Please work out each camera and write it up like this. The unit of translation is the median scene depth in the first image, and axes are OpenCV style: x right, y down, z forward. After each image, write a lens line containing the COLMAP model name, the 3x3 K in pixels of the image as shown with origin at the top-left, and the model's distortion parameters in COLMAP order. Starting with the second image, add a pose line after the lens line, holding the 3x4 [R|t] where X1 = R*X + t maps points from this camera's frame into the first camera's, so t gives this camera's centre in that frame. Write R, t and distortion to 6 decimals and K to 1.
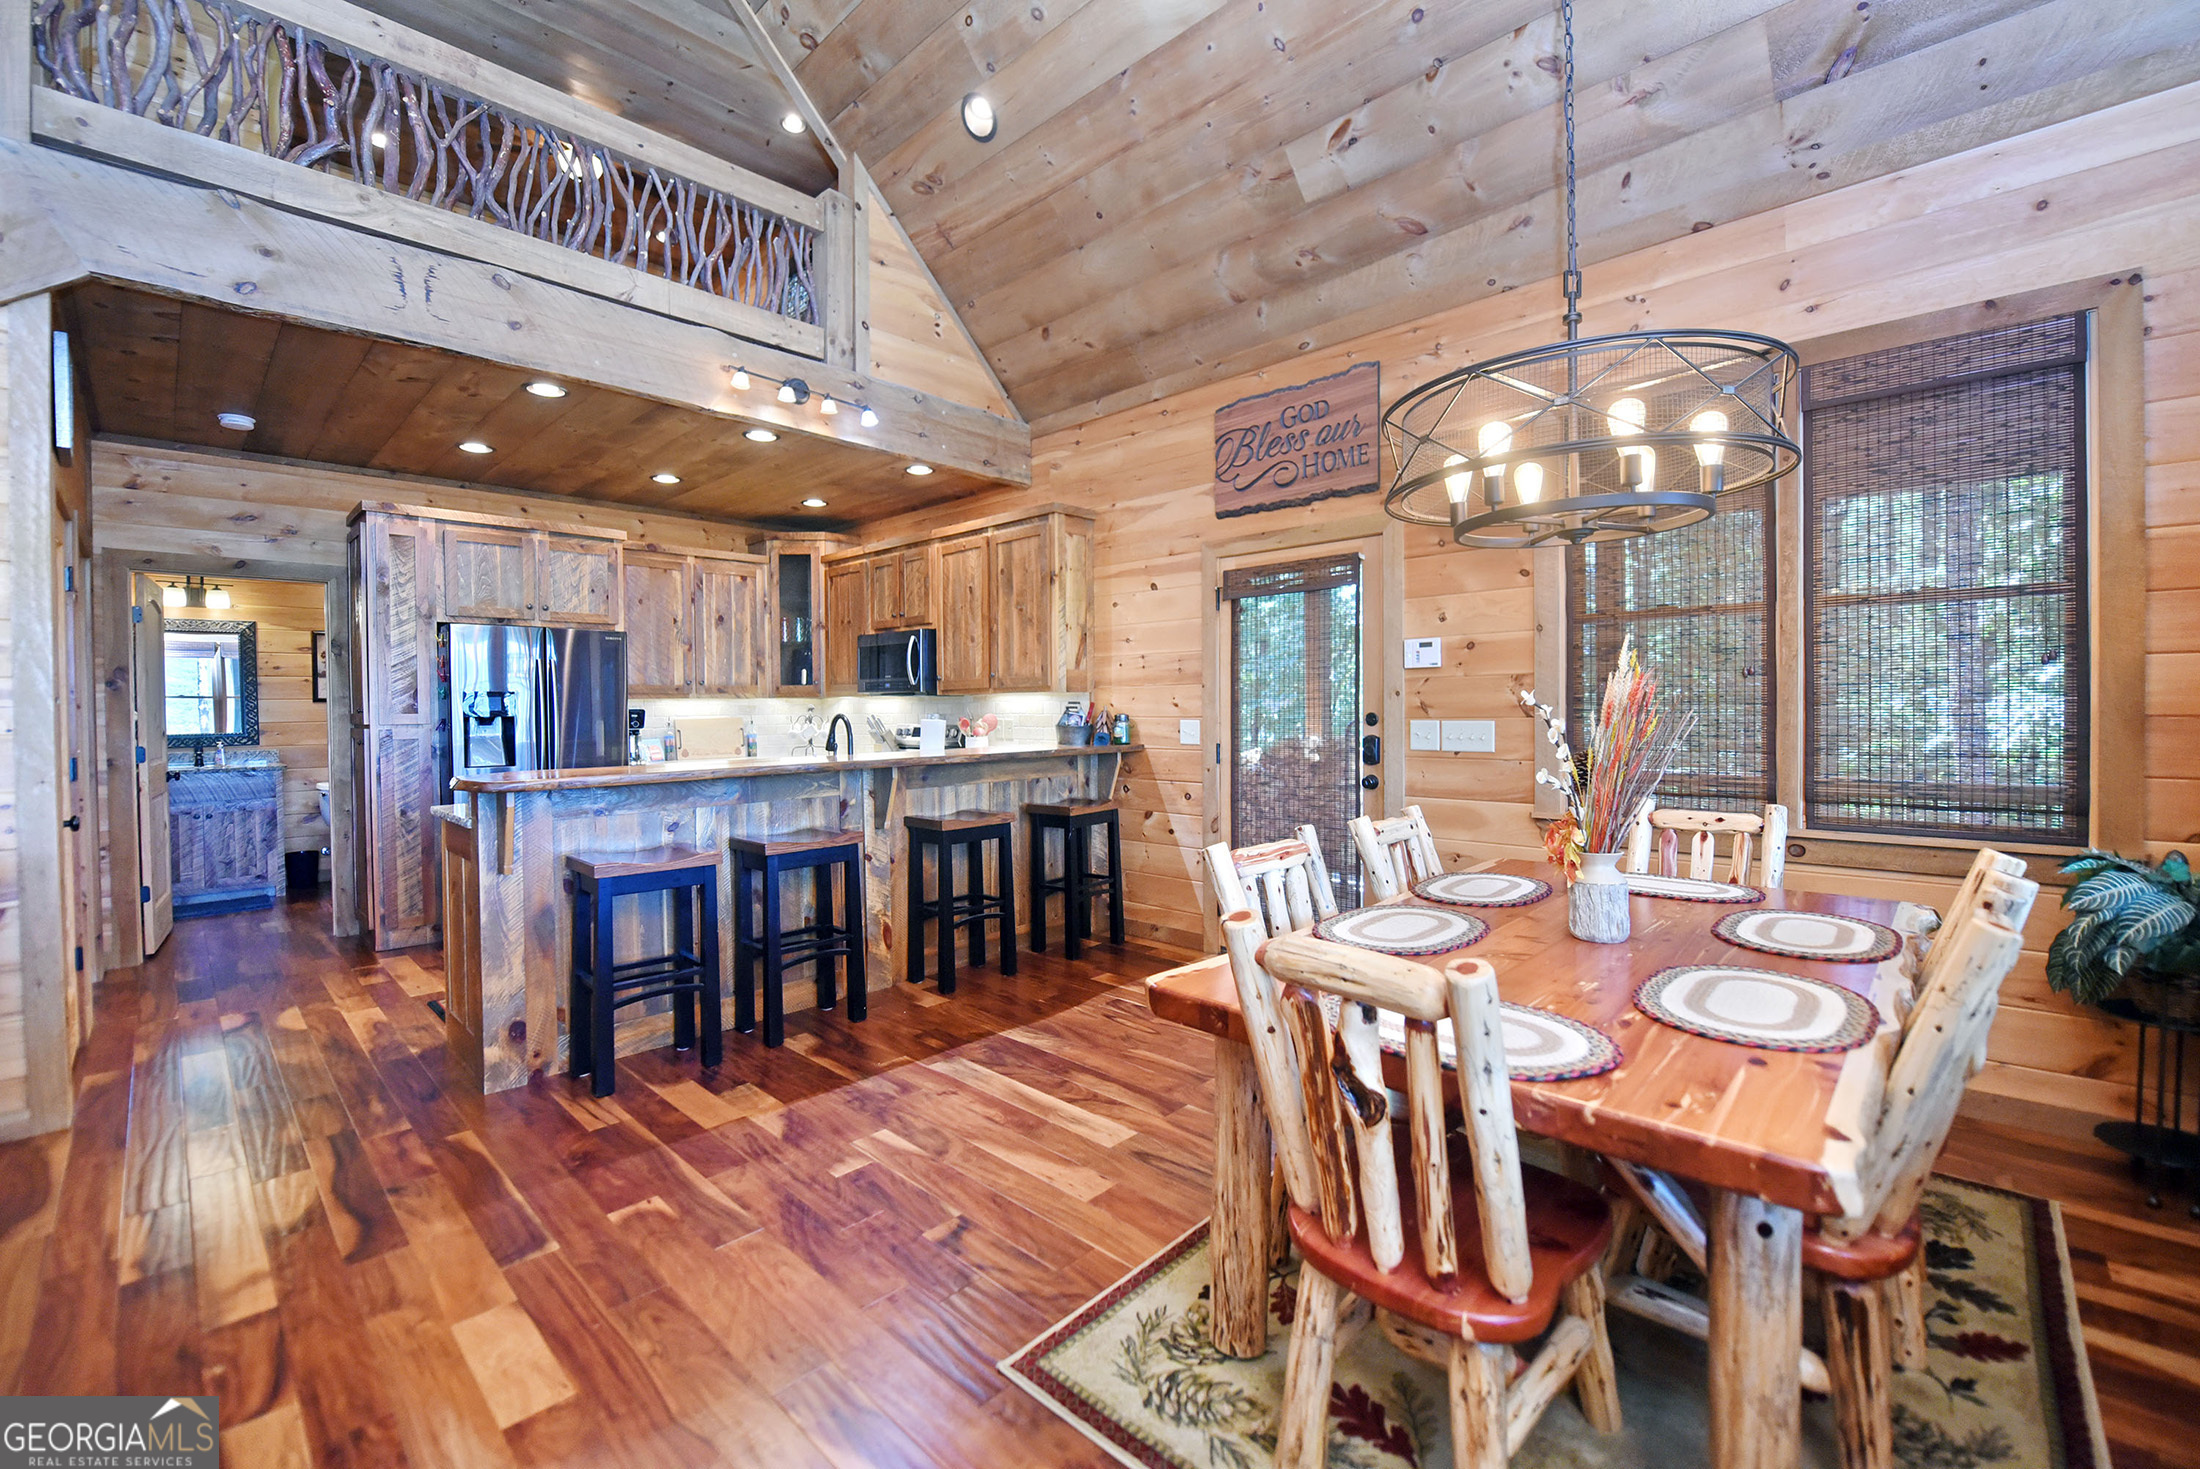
lens RADIAL K [[918.0, 0, 1098.2], [0, 918.0, 726.4], [0, 0, 1]] dist [-0.011123, -0.002087]
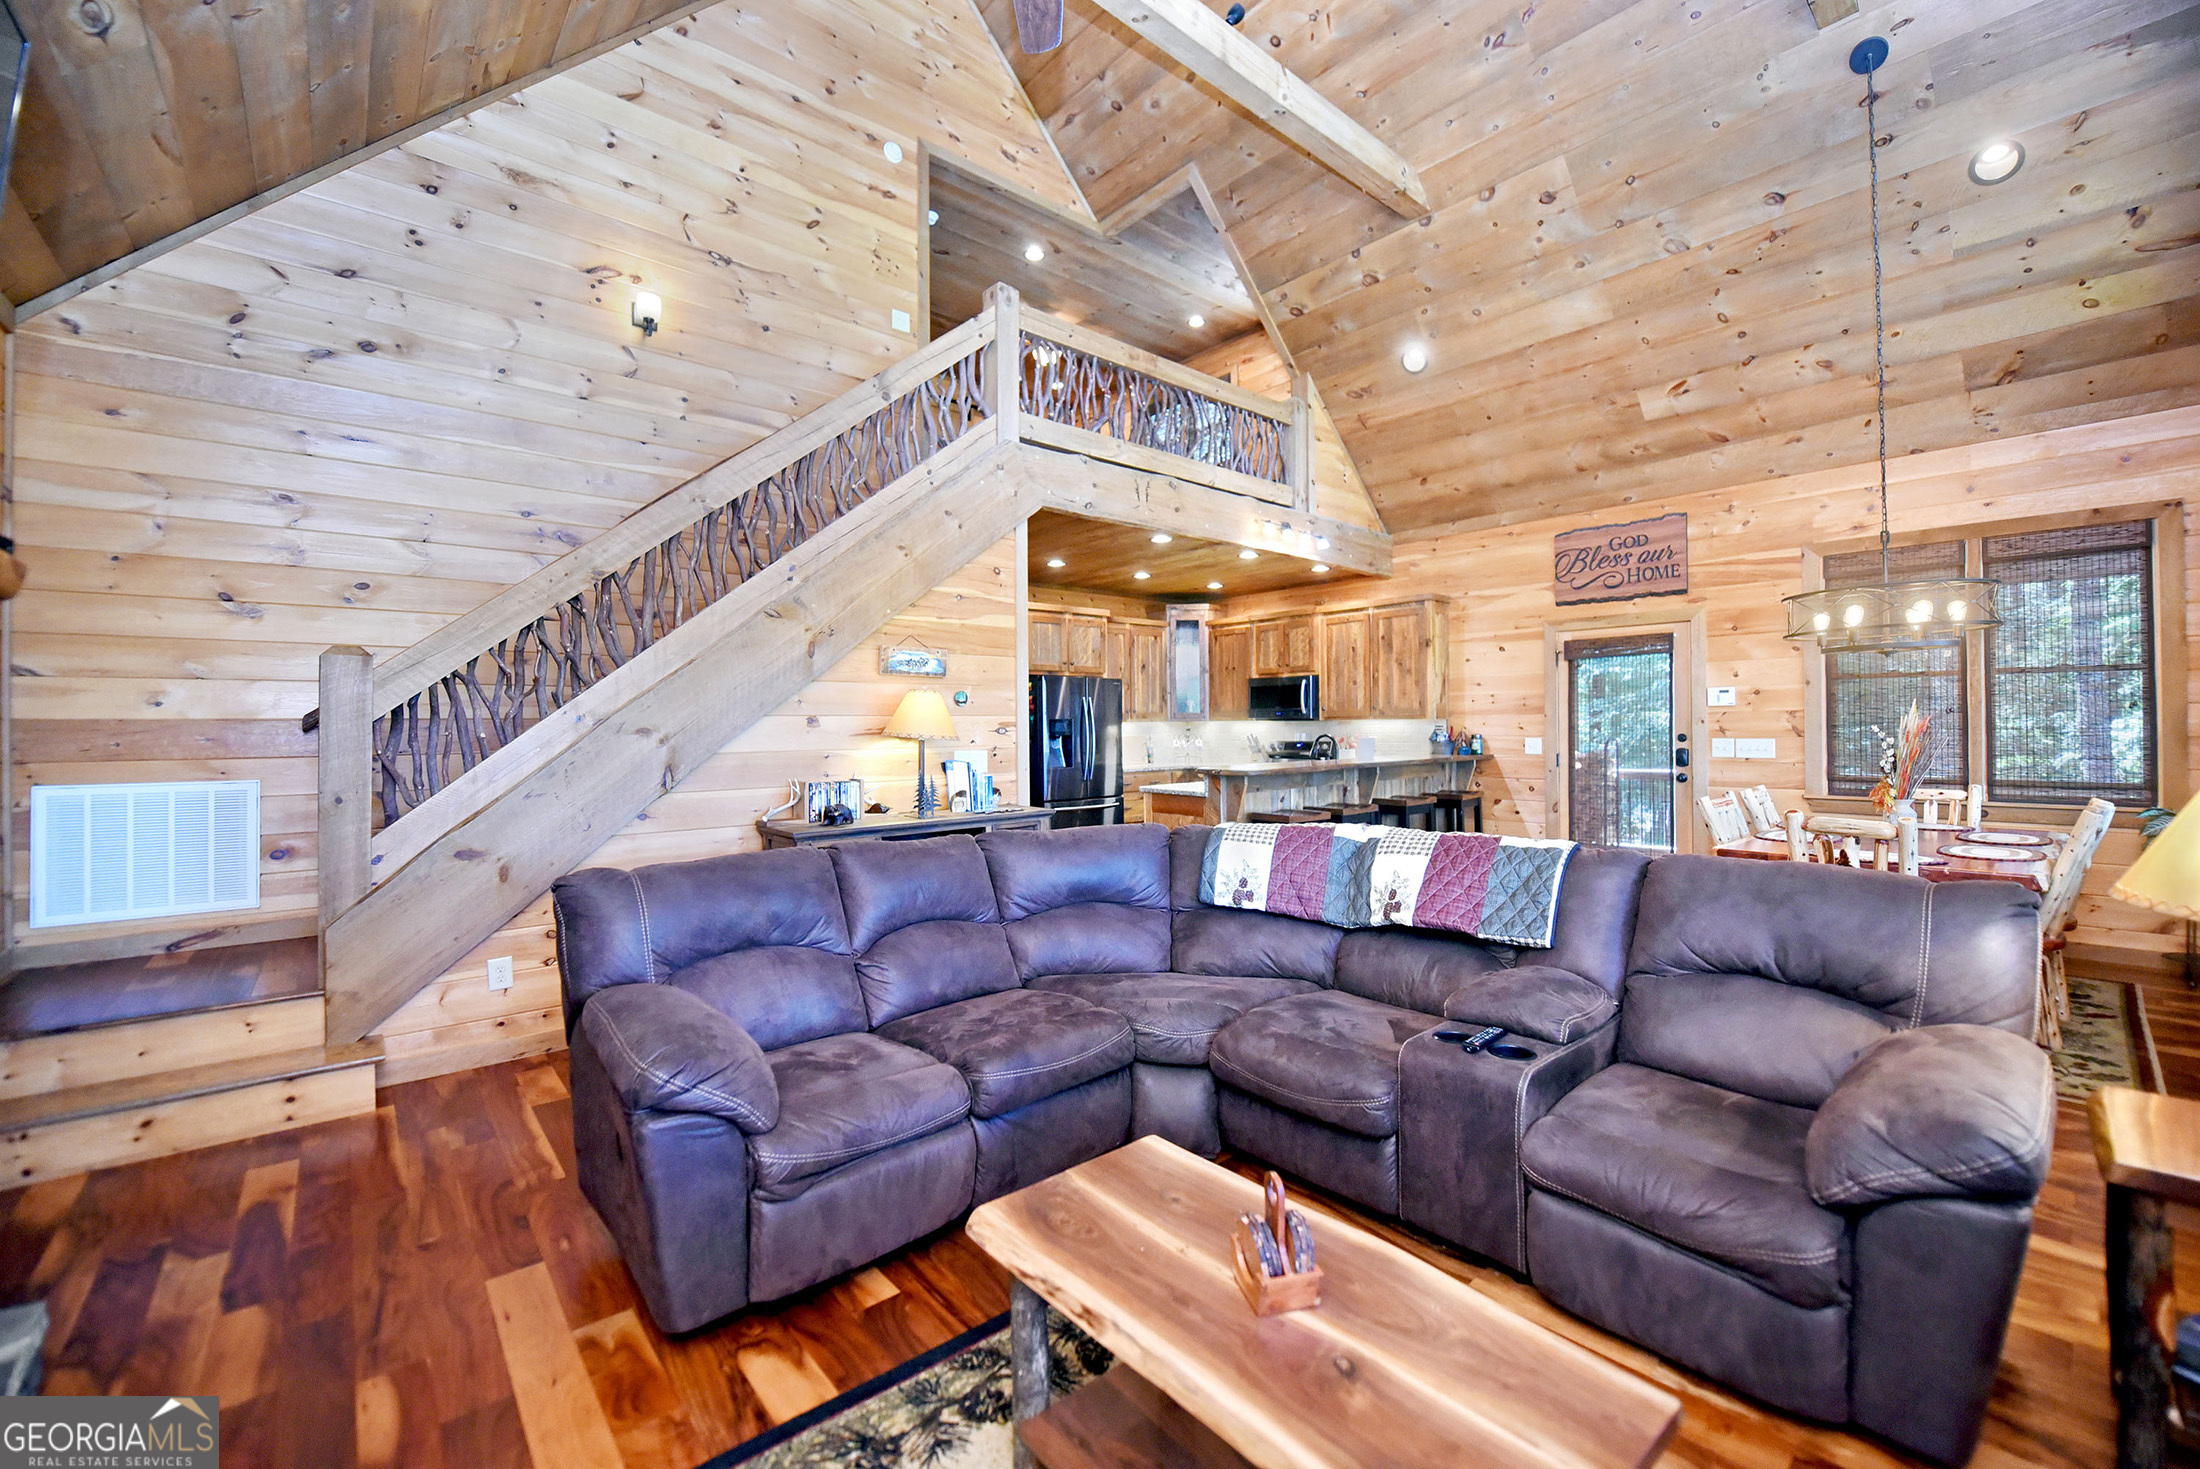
lens RADIAL K [[882.1, 0, 1097.3], [0, 882.1, 729.0], [0, 0, 1]] dist [-0.017995, -0.000923]
pose [[0.995236, 0.001301, -0.097482, -0.529439], [-0.003035, 0.999840, -0.017645, 0.006304], [0.097443, 0.017857, 0.995081, -0.567741]]
